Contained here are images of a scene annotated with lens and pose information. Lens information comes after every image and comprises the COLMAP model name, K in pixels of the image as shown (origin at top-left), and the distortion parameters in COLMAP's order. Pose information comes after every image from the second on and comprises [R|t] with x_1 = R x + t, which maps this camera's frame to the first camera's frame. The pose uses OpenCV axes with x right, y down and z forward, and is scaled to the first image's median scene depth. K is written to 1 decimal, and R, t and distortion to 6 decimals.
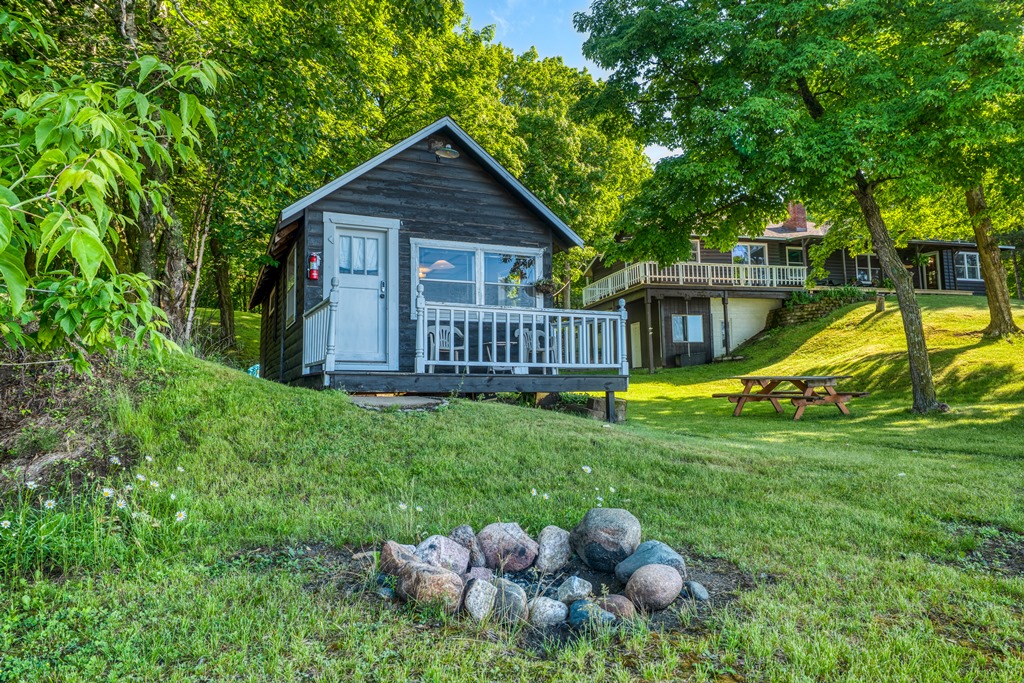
lens RADIAL K [[621.3, 0, 512.7], [0, 621.3, 337.8], [0, 0, 1]] dist [-0.001076, 0.000344]
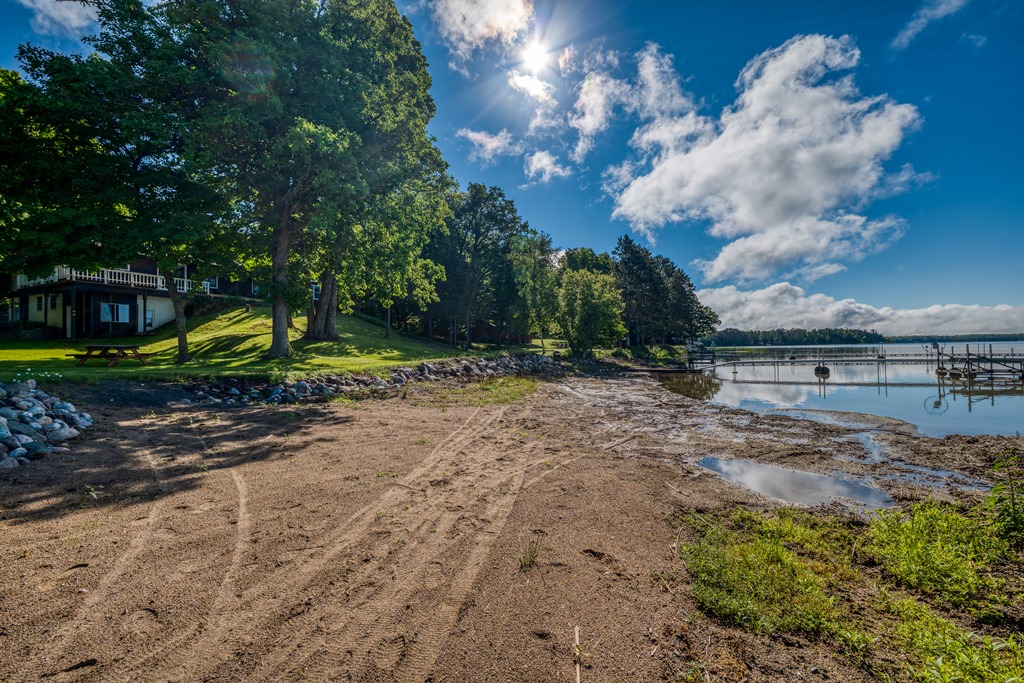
lens RADIAL K [[420.0, 0, 503.5], [0, 420.0, 342.4], [0, 0, 1]] dist [-0.006703, -0.000713]
pose [[0.617674, 0.026239, 0.785997, 0.078529], [-0.068255, 0.997461, 0.020339, -0.031073], [-0.783467, -0.066211, 0.617896, -0.394929]]
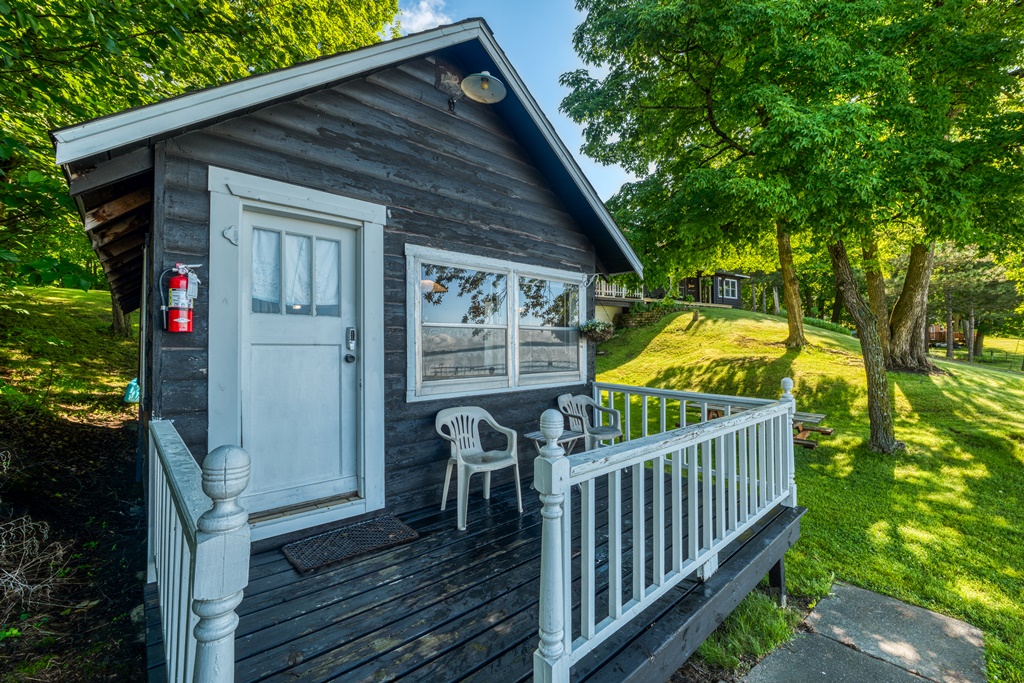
lens RADIAL K [[420.0, 0, 513.7], [0, 420.0, 339.6], [0, 0, 1]] dist [-0.006703, -0.000713]
pose [[0.958722, 0.015246, 0.283935, -0.061416], [-0.031201, 0.998172, 0.051754, -0.035428], [-0.282627, -0.058477, 0.957446, 0.219654]]
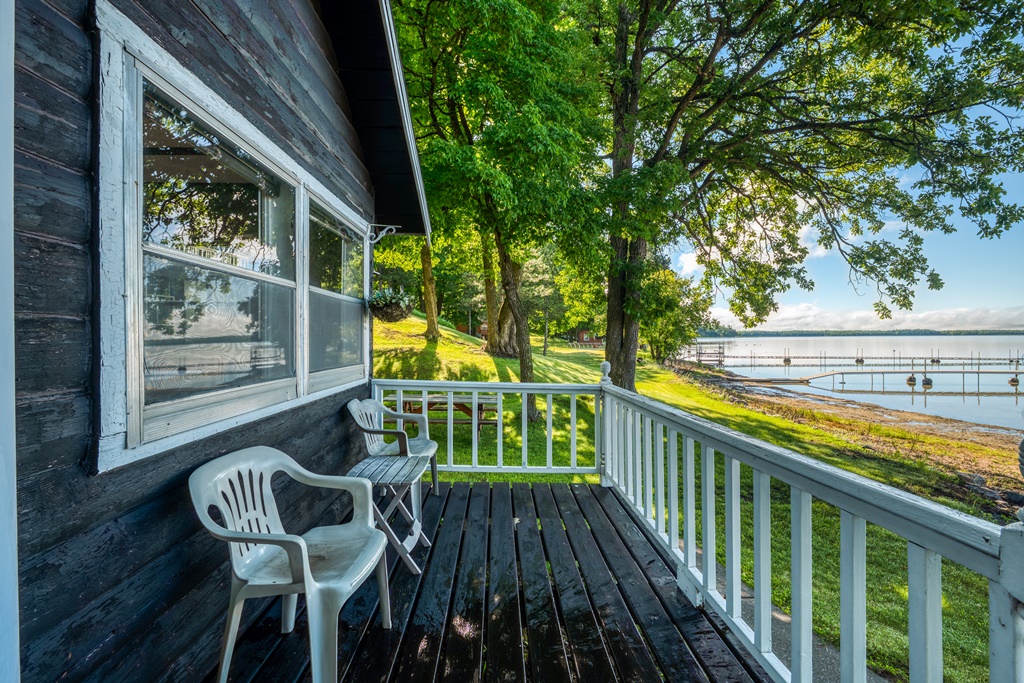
lens RADIAL K [[420.0, 0, 512.4], [0, 420.0, 336.5], [0, 0, 1]] dist [-0.006703, -0.000713]
pose [[0.413900, 0.020761, 0.910086, -0.075439], [-0.076565, 0.996991, 0.012077, -0.027250], [-0.907097, -0.074679, 0.414244, 0.287037]]
